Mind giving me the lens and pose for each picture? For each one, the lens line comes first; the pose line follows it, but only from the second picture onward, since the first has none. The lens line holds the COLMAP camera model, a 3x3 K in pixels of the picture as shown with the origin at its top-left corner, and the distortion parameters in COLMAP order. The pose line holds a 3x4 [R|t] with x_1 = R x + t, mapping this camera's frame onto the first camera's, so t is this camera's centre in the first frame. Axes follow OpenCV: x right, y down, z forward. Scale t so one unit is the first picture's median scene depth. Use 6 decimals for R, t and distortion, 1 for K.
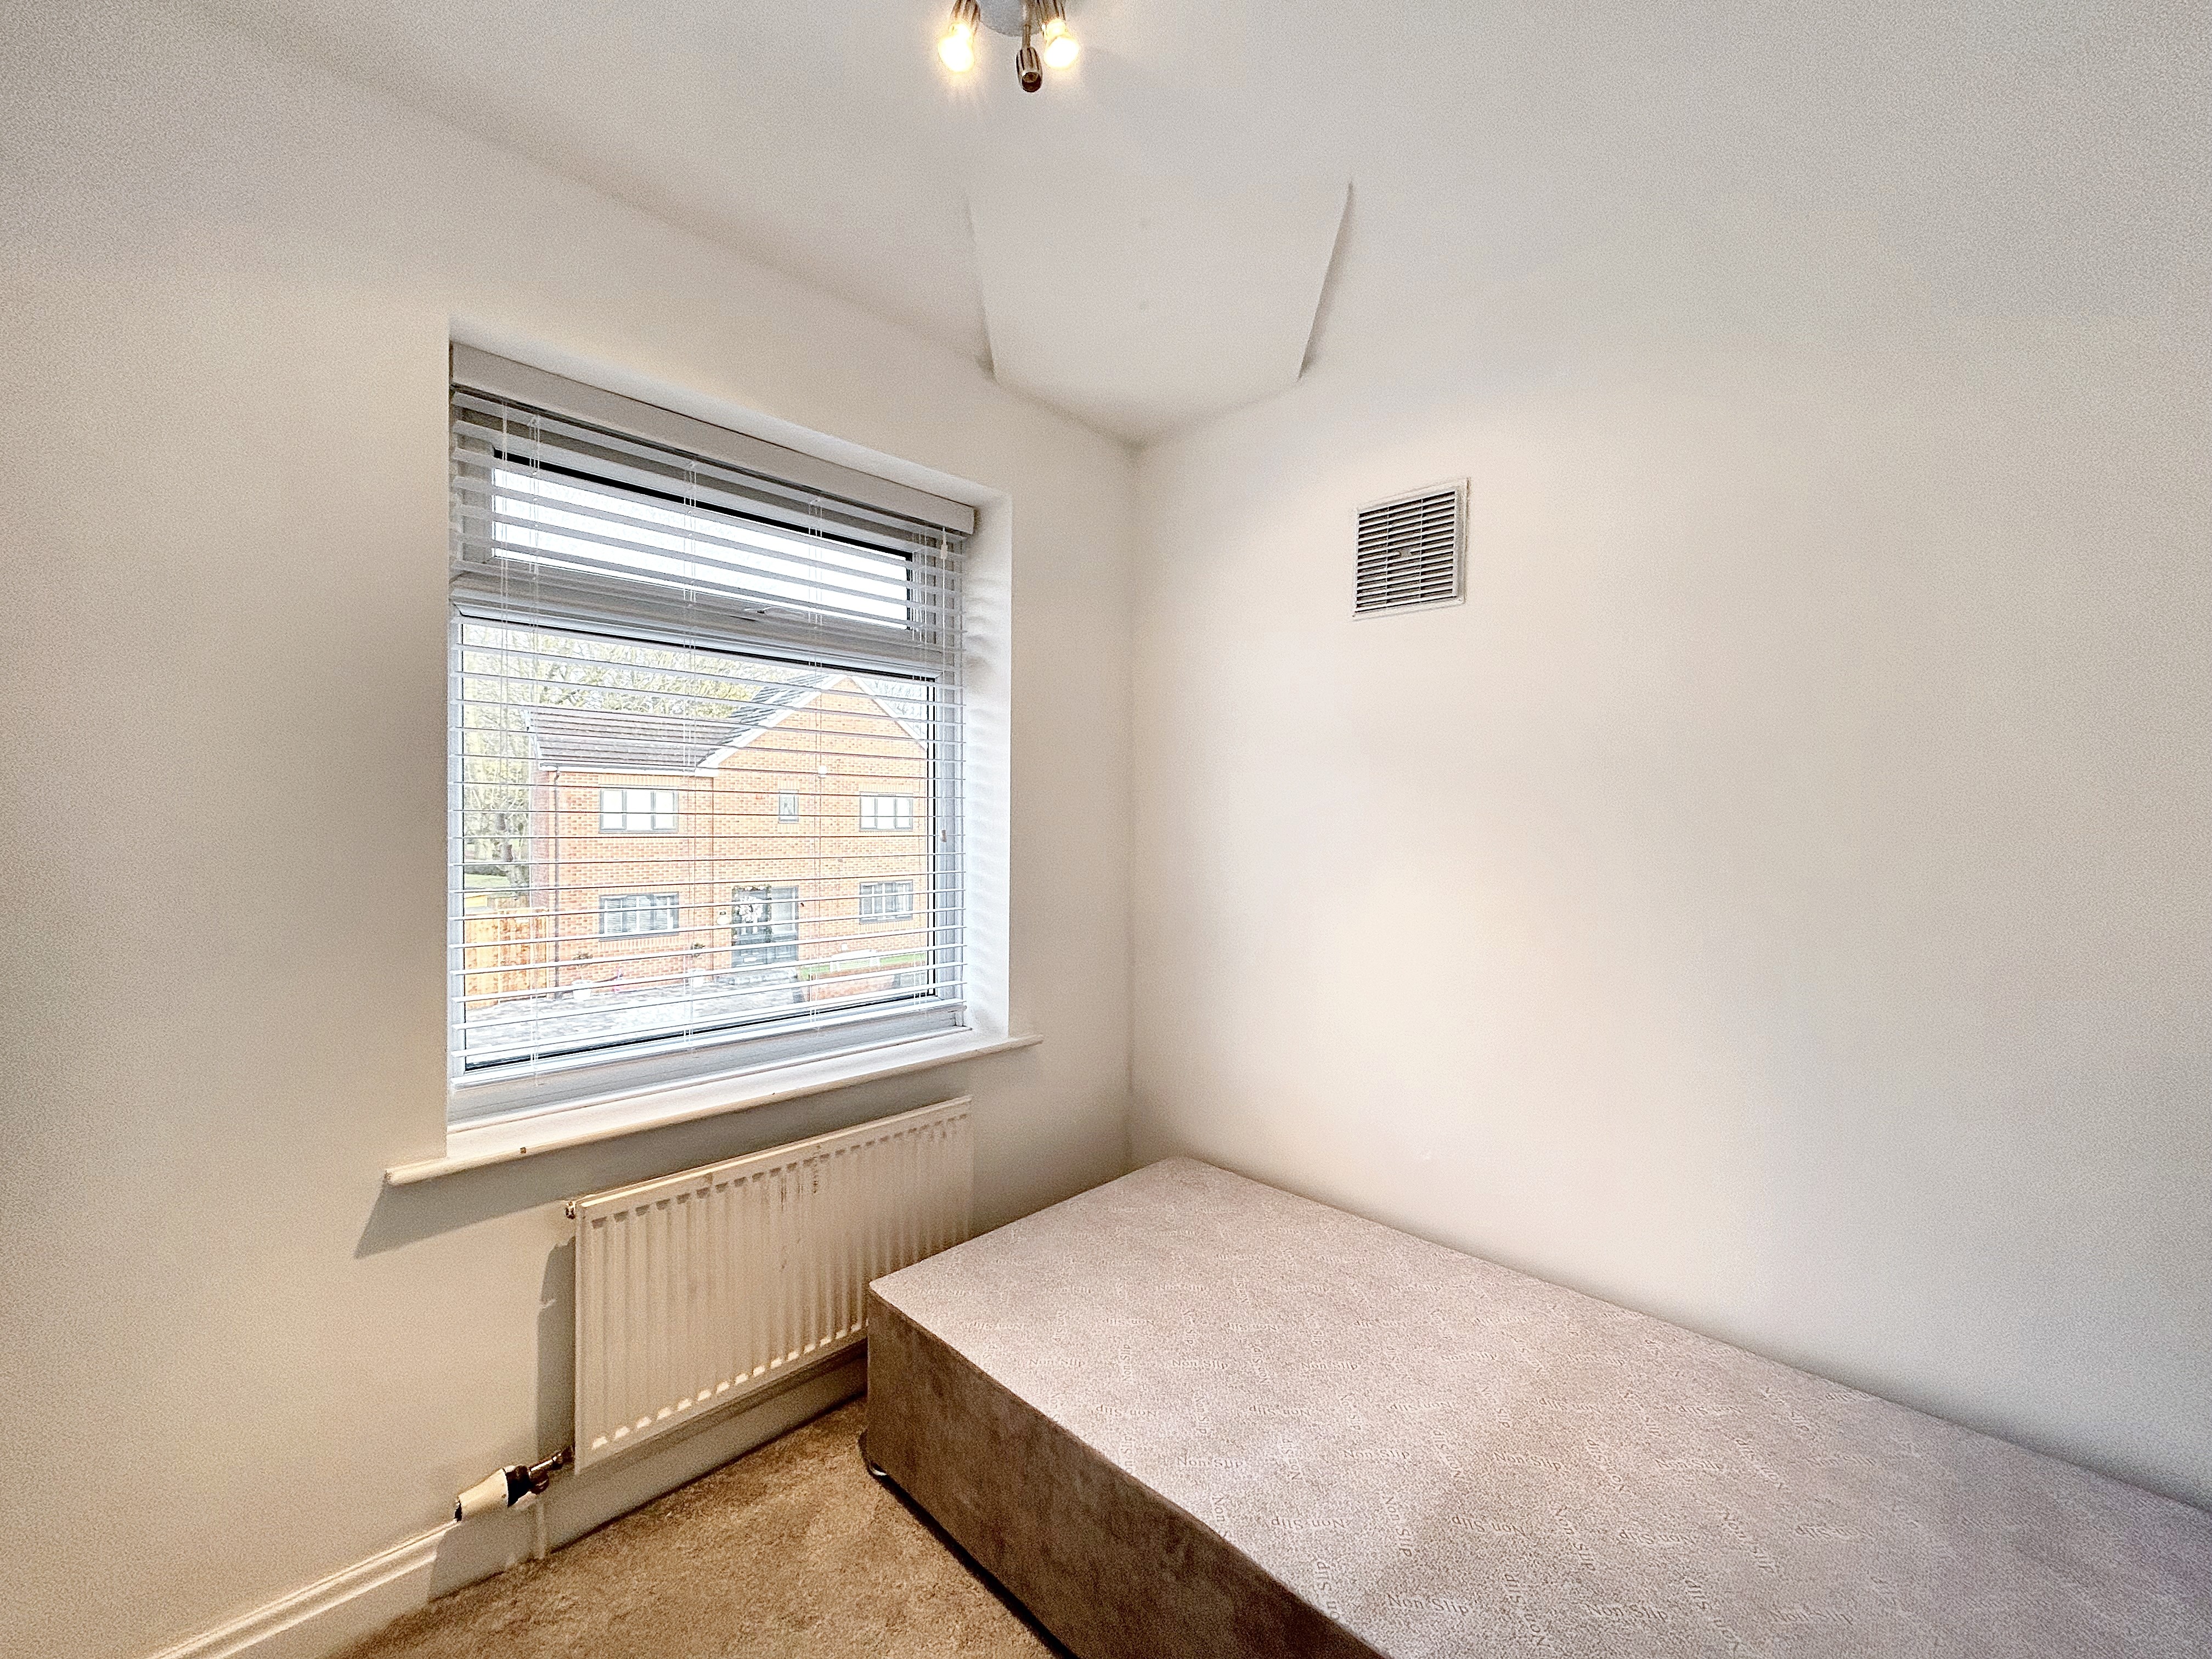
lens RADIAL K [[888.9, 0, 1116.3], [0, 888.9, 826.9], [0, 0, 1]] dist [-0.001821, -0.000078]
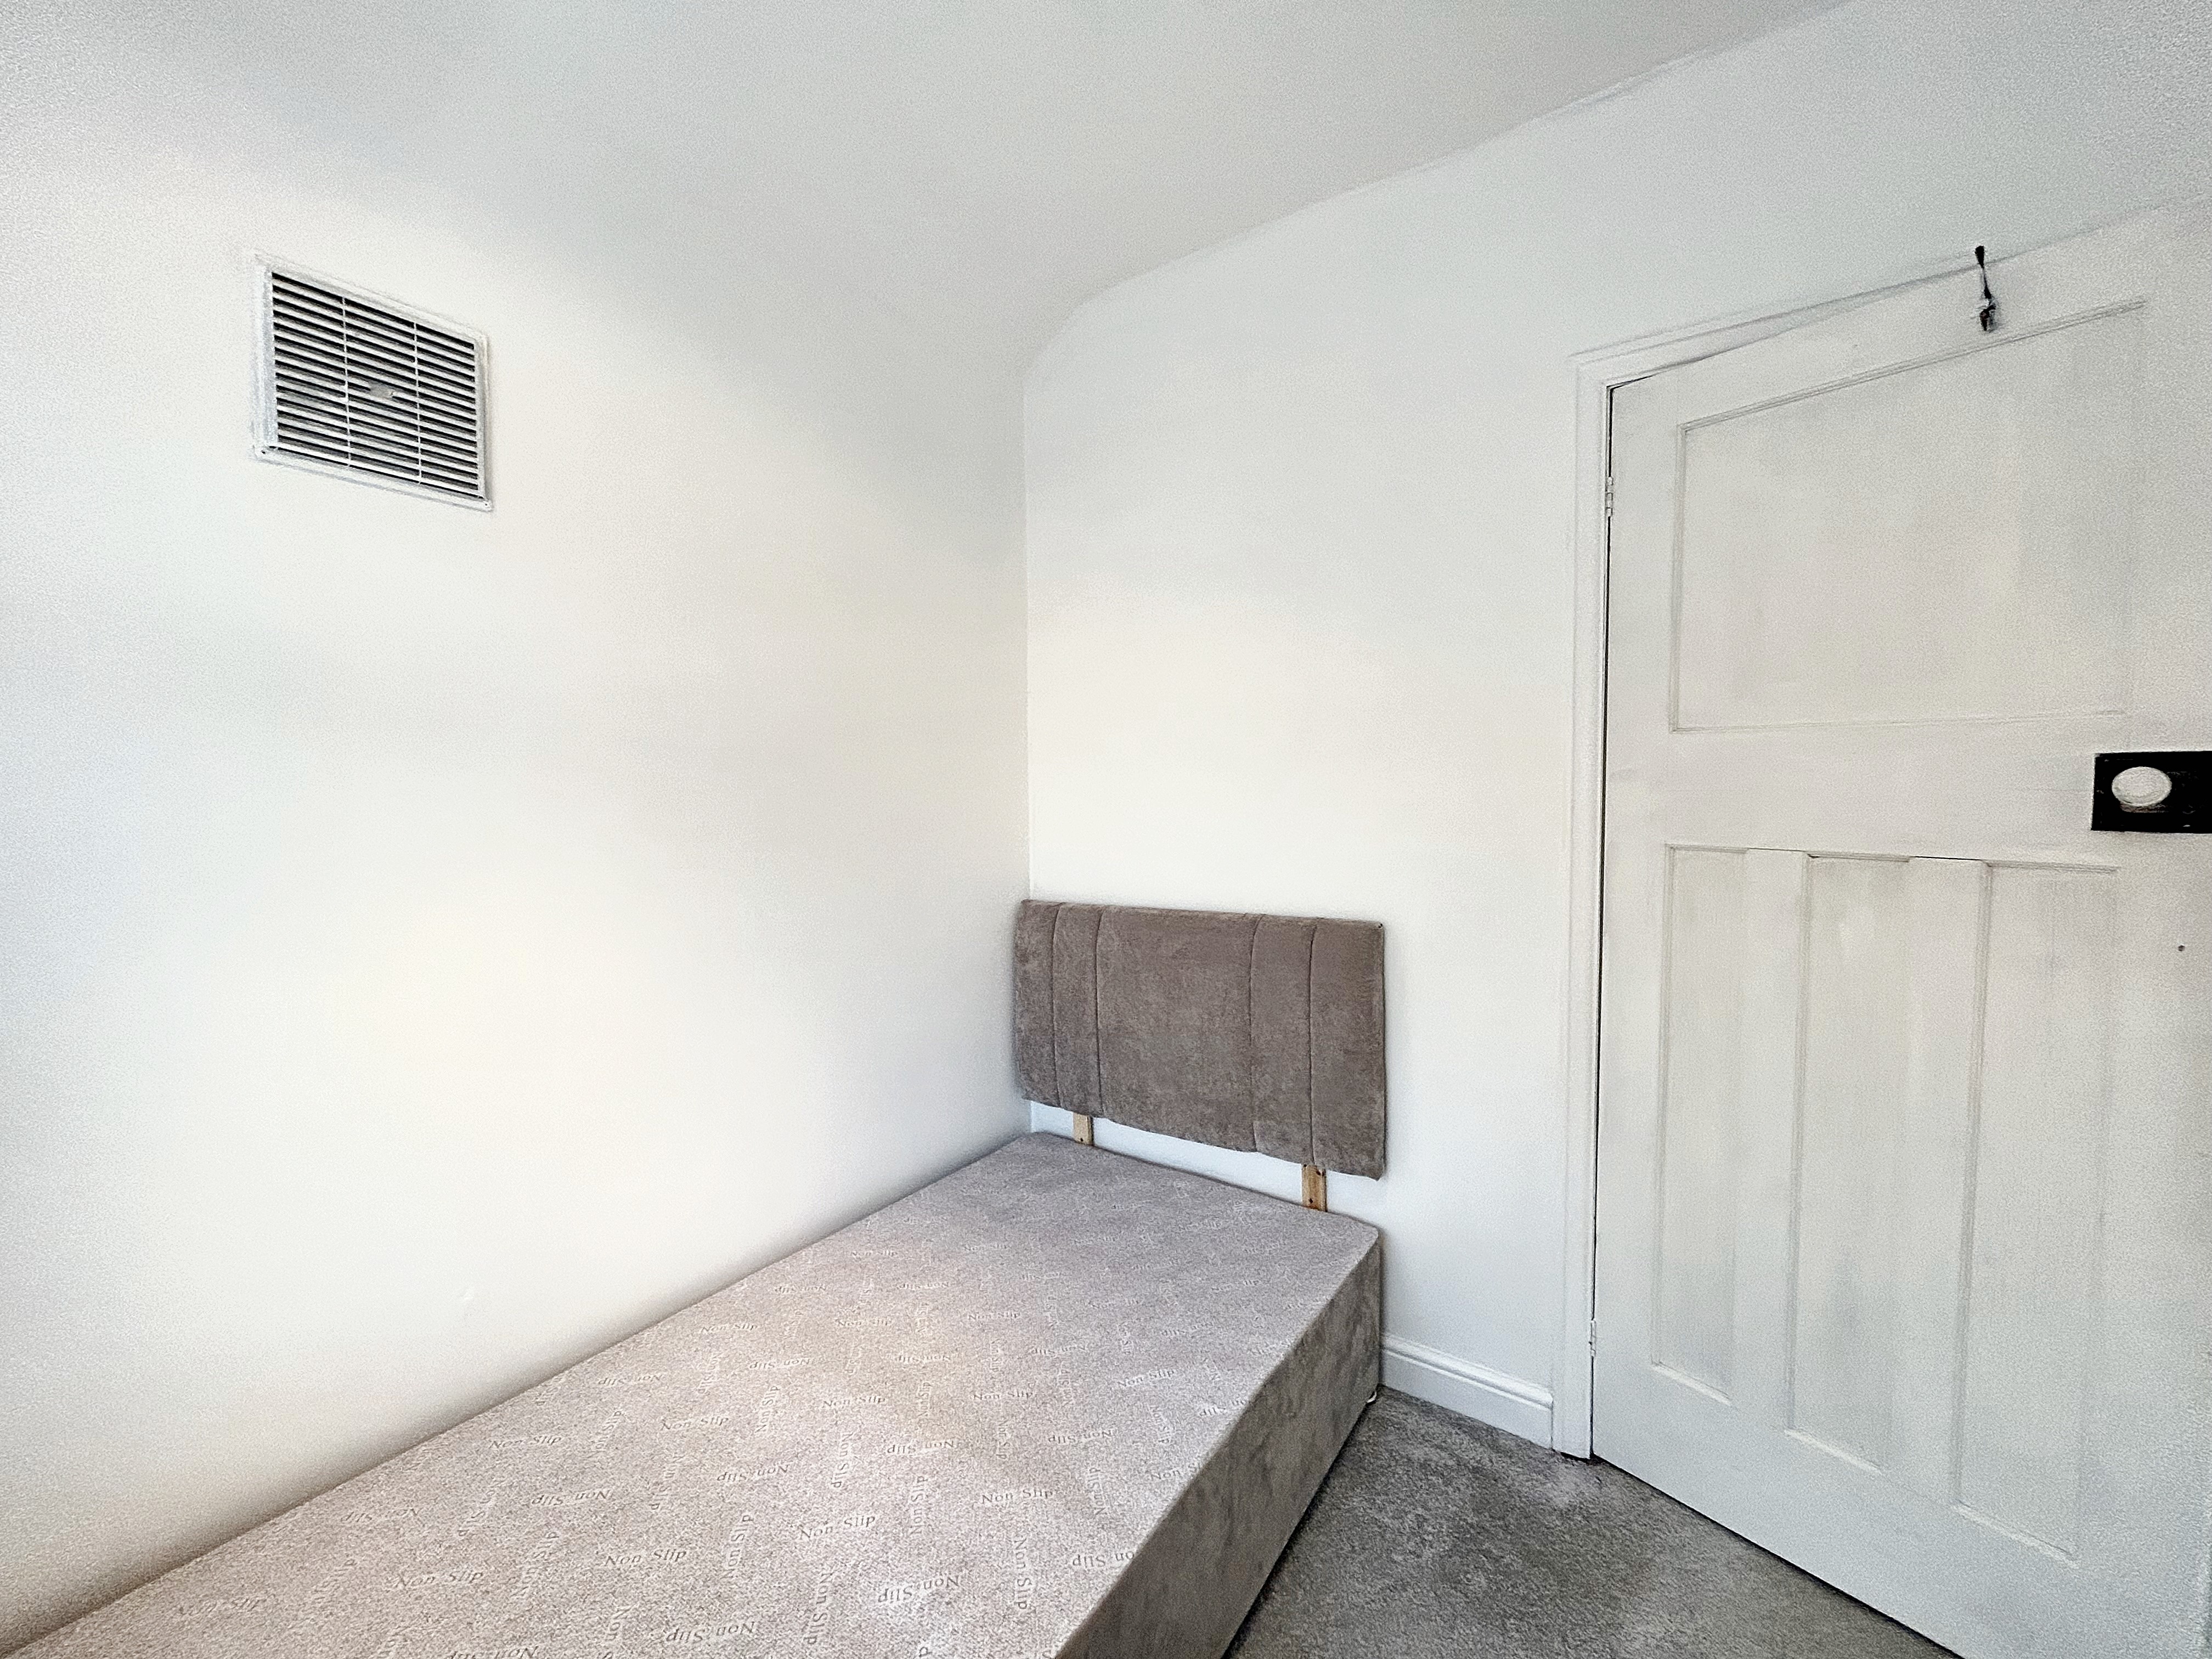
lens RADIAL K [[888.9, 0, 1111.9], [0, 888.9, 829.7], [0, 0, 1]] dist [-0.001821, -0.000078]
pose [[-0.151790, -0.065615, 0.986233, -0.433503], [0.017834, 0.997450, 0.069106, -0.038589], [-0.988252, 0.028078, -0.150232, 0.662758]]
